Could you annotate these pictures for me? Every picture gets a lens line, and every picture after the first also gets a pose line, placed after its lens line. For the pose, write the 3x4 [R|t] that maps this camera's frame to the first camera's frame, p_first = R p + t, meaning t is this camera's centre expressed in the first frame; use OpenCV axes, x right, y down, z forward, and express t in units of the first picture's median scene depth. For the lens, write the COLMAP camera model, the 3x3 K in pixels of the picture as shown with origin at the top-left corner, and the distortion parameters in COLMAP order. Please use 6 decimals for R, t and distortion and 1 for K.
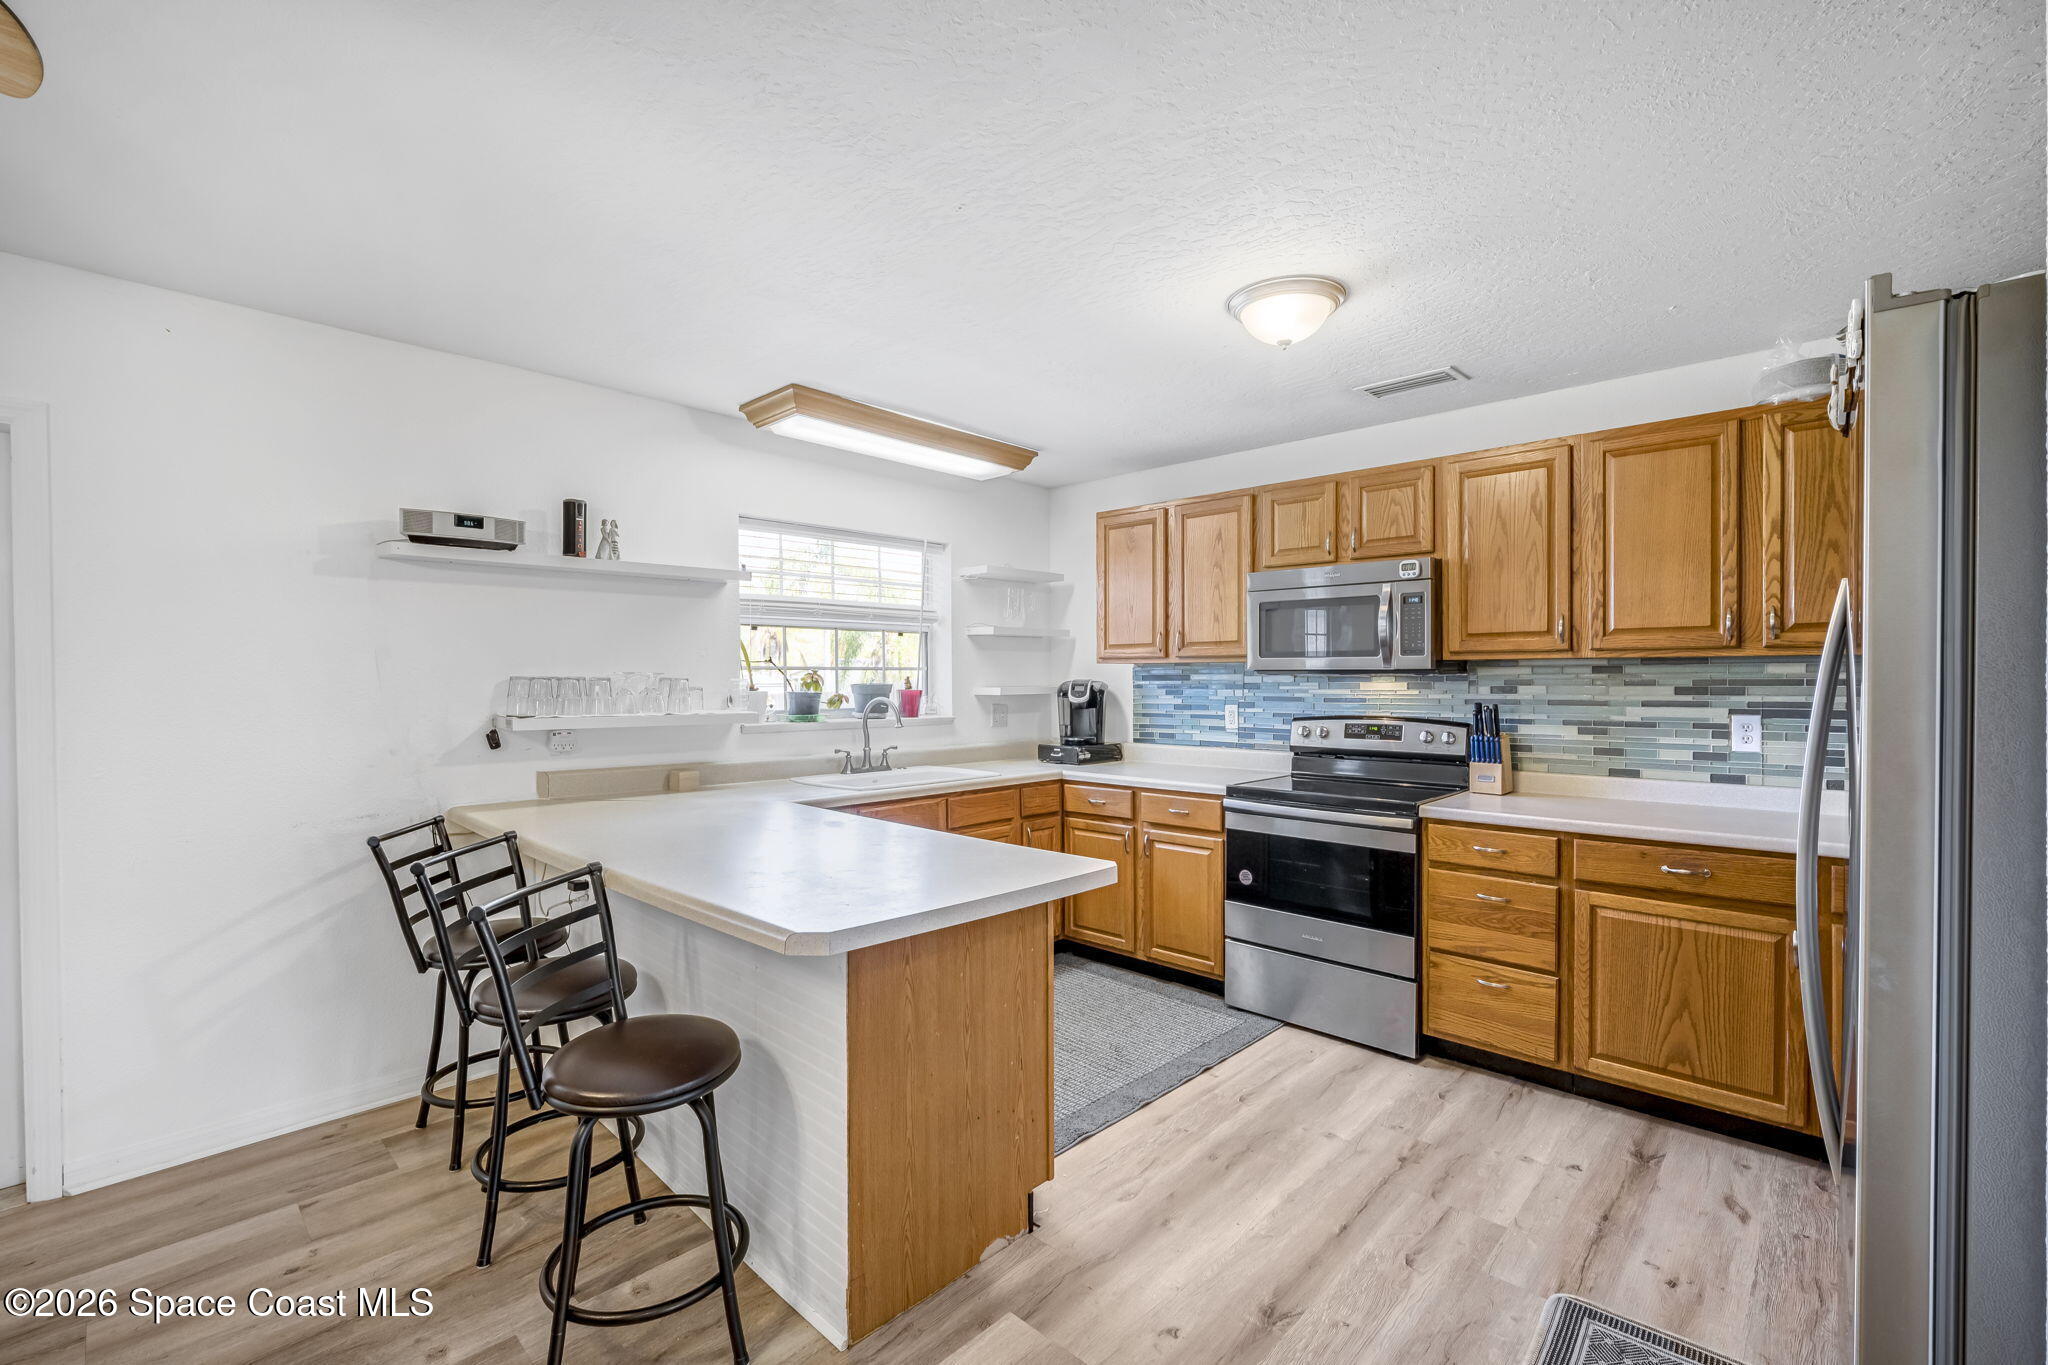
lens RADIAL K [[890.3, 0, 1022.5], [0, 890.3, 689.3], [0, 0, 1]] dist [-0.012022, 0.000804]
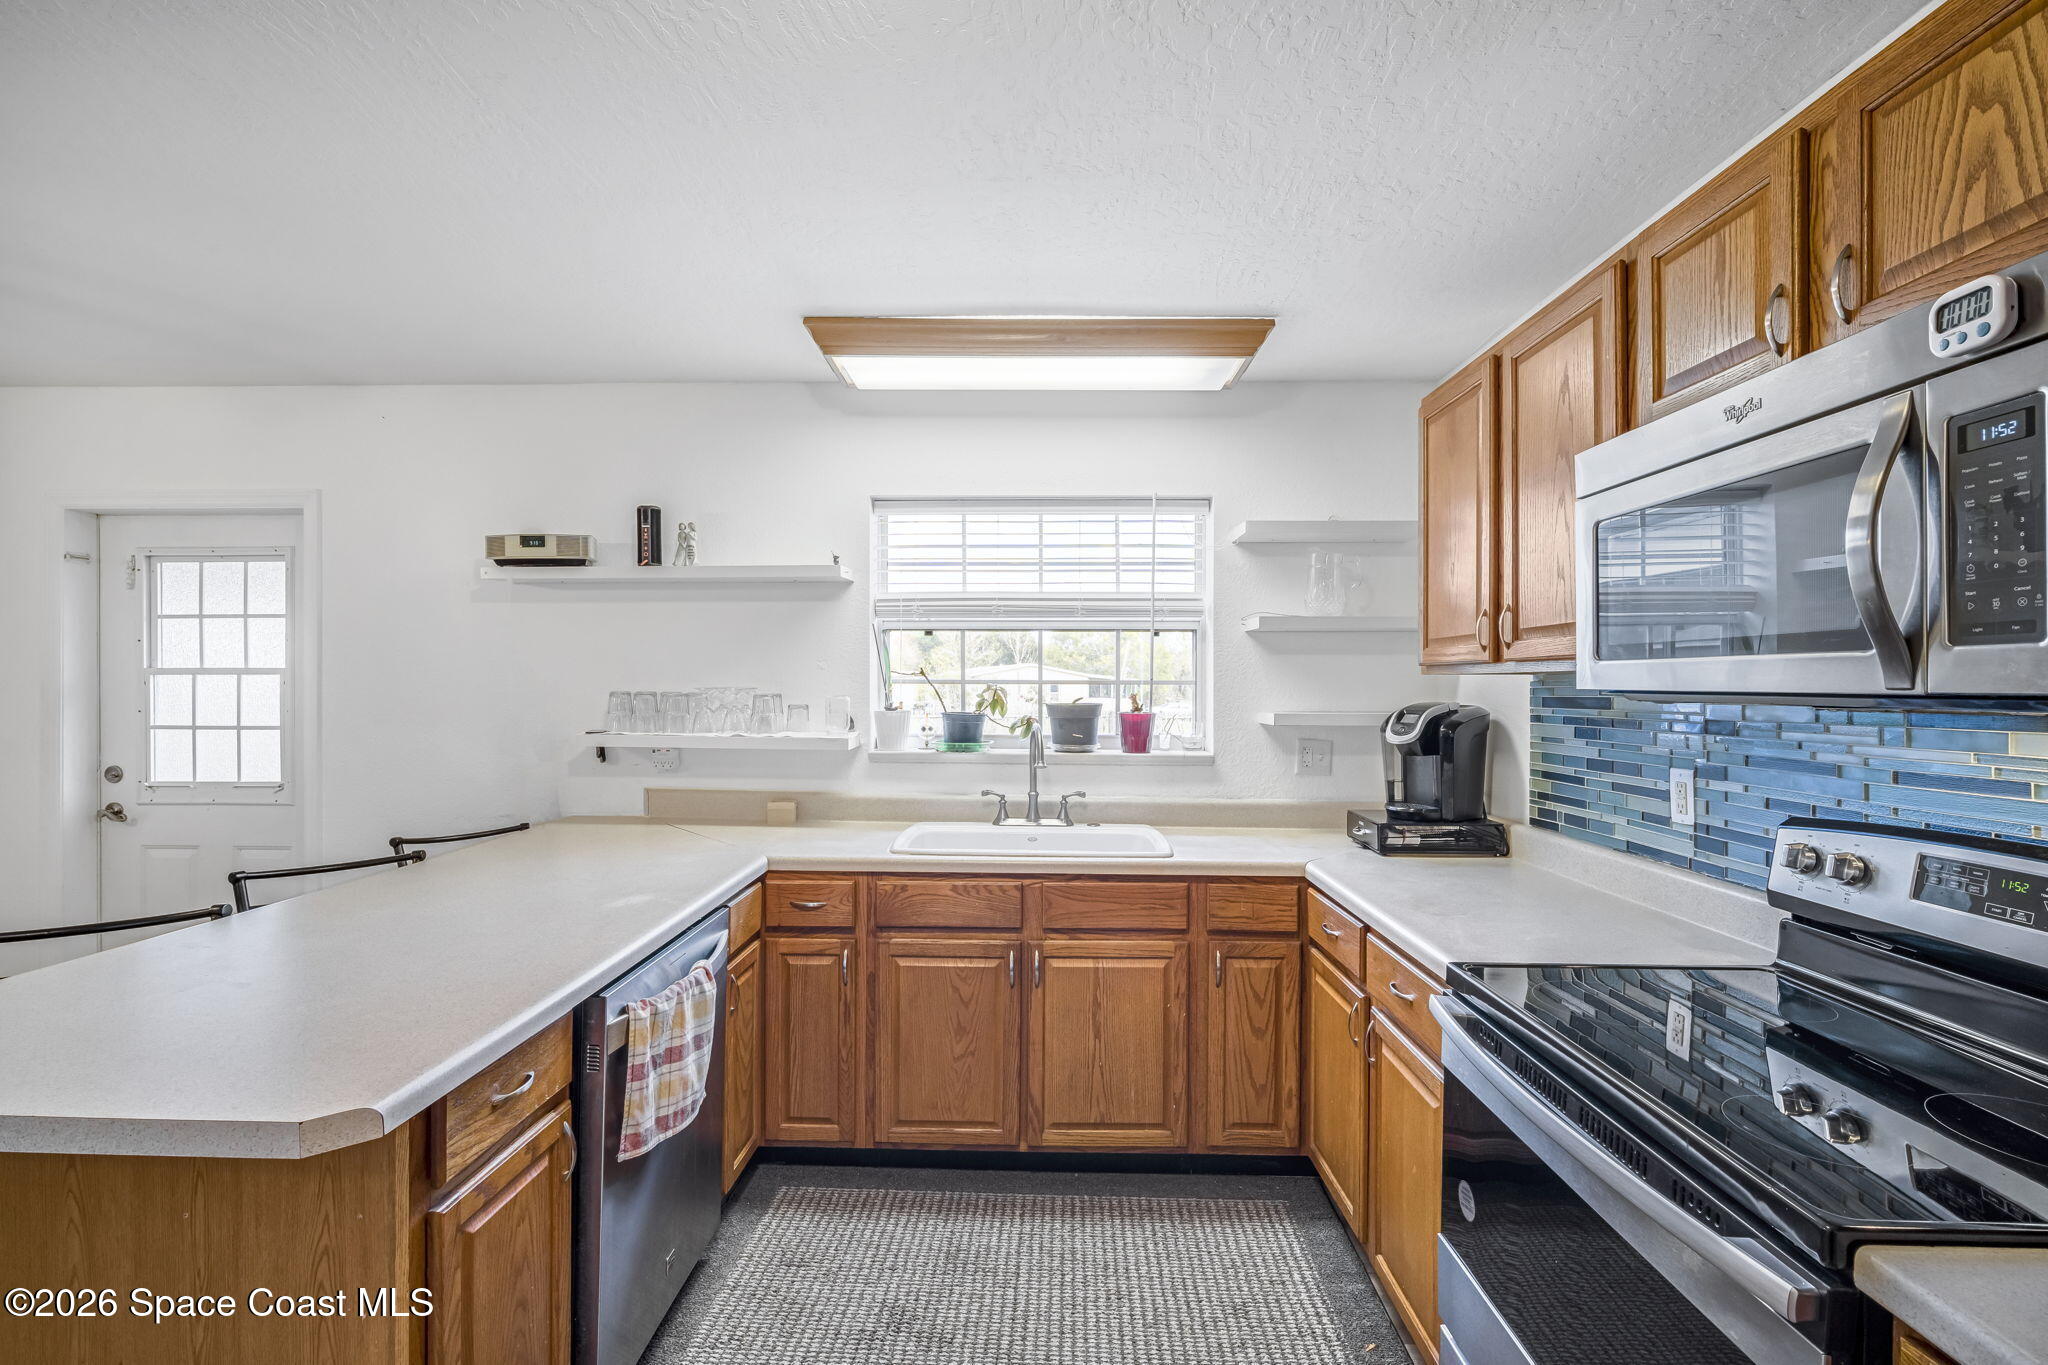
lens RADIAL K [[890.3, 0, 1022.5], [0, 890.3, 689.3], [0, 0, 1]] dist [-0.012022, 0.000804]
pose [[0.671972, 0.008021, -0.740533, 0.417373], [-0.016041, 0.999864, -0.003725, -0.017887], [0.740403, 0.014382, 0.672010, 0.584252]]
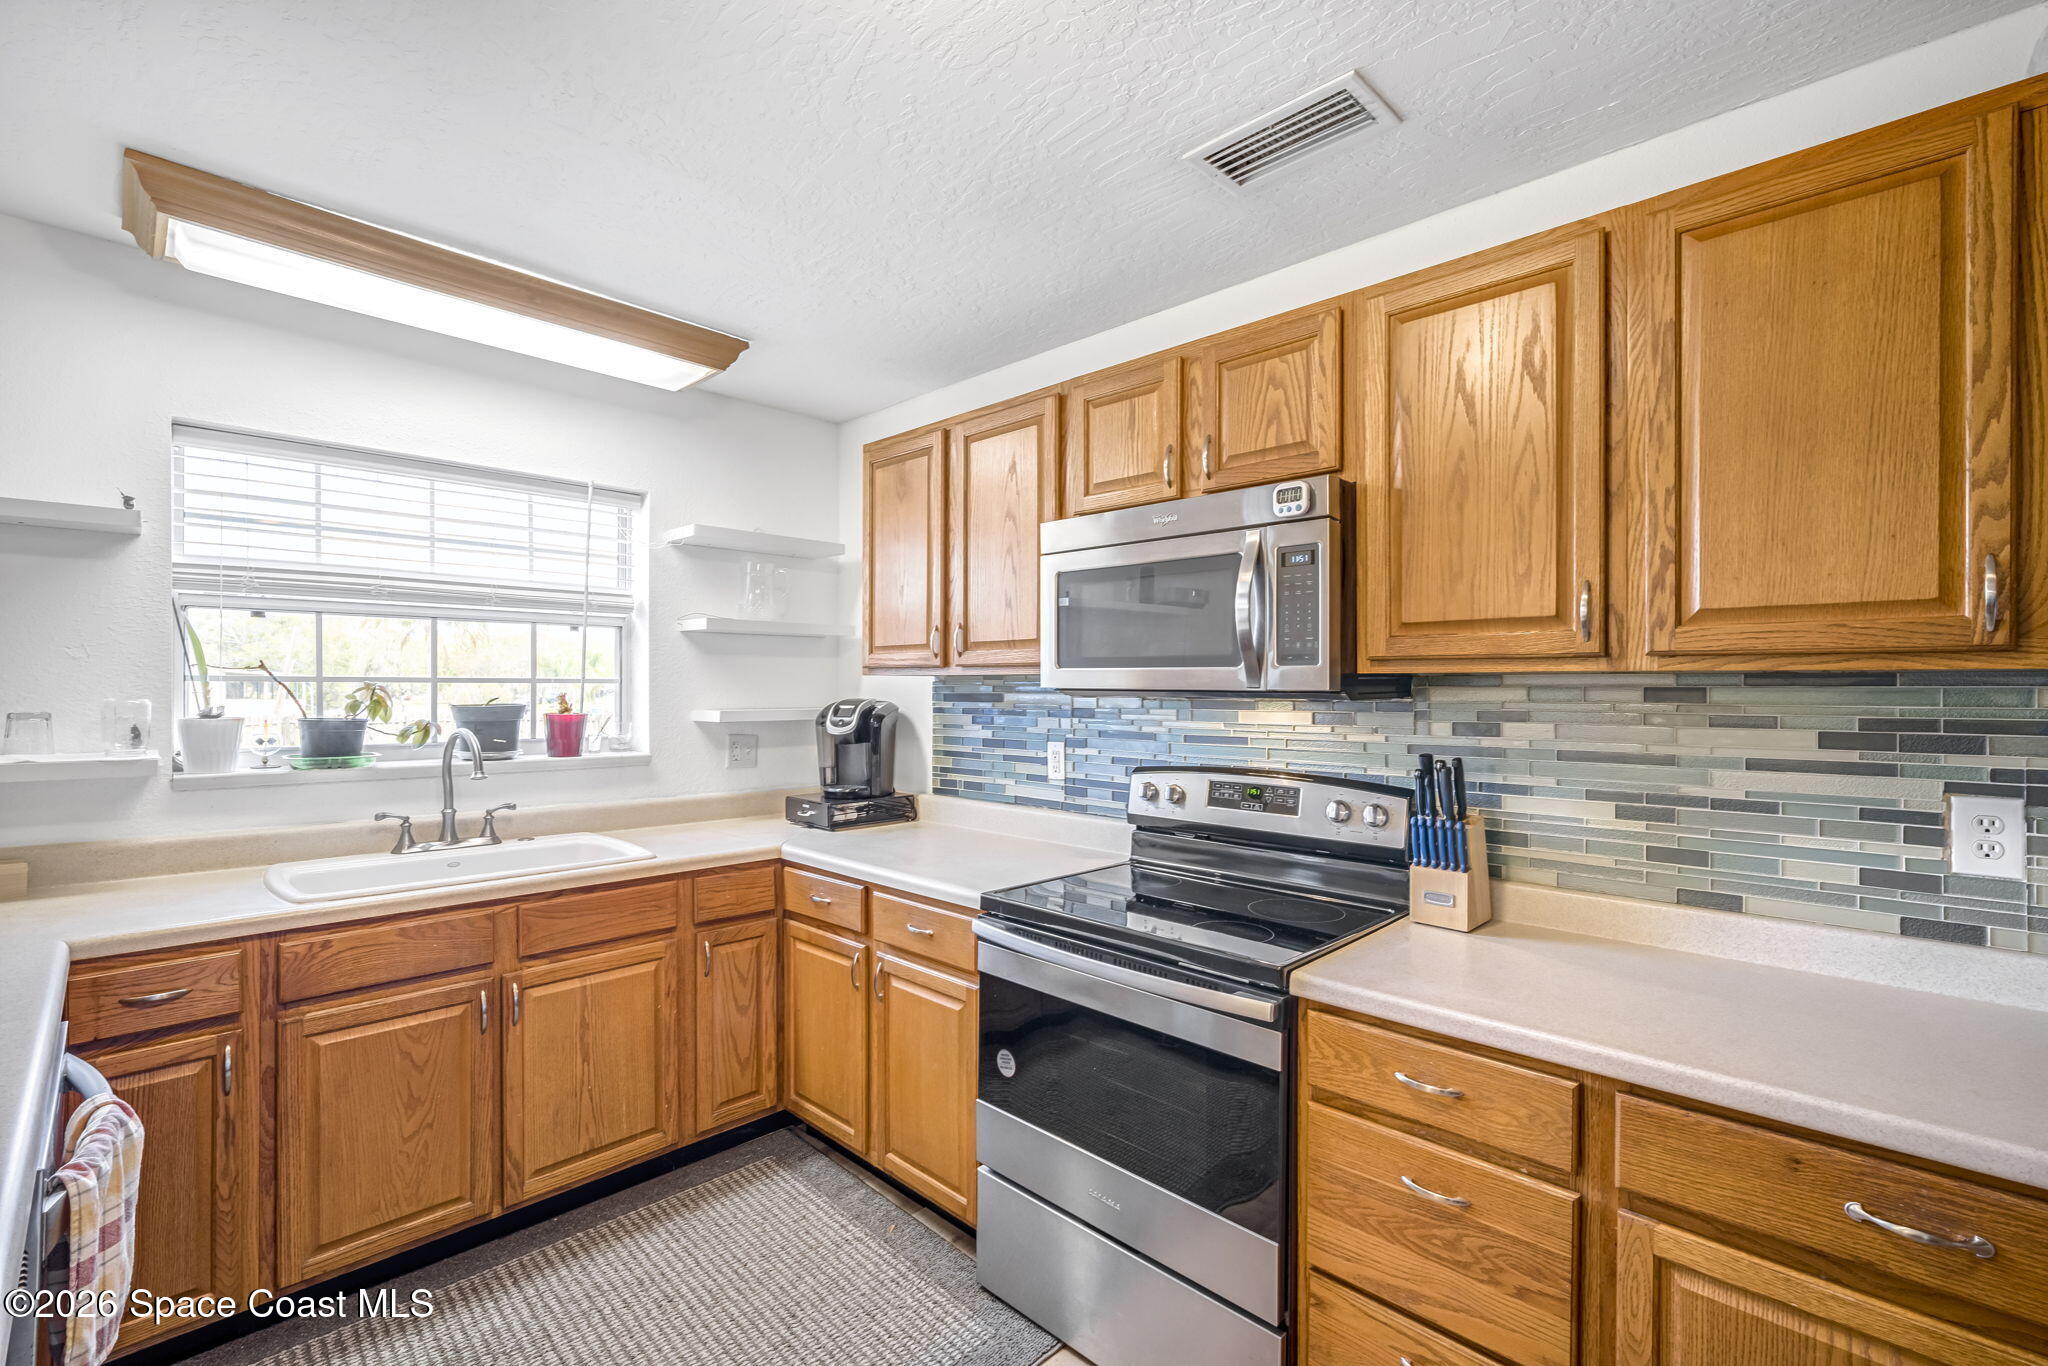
lens RADIAL K [[890.3, 0, 1022.5], [0, 890.3, 689.8], [0, 0, 1]] dist [-0.012022, 0.000804]
pose [[0.999915, 0.006620, -0.011258, 0.269295], [-0.006736, 0.999925, -0.010230, -0.016038], [0.011190, 0.010305, 0.999884, 0.450957]]
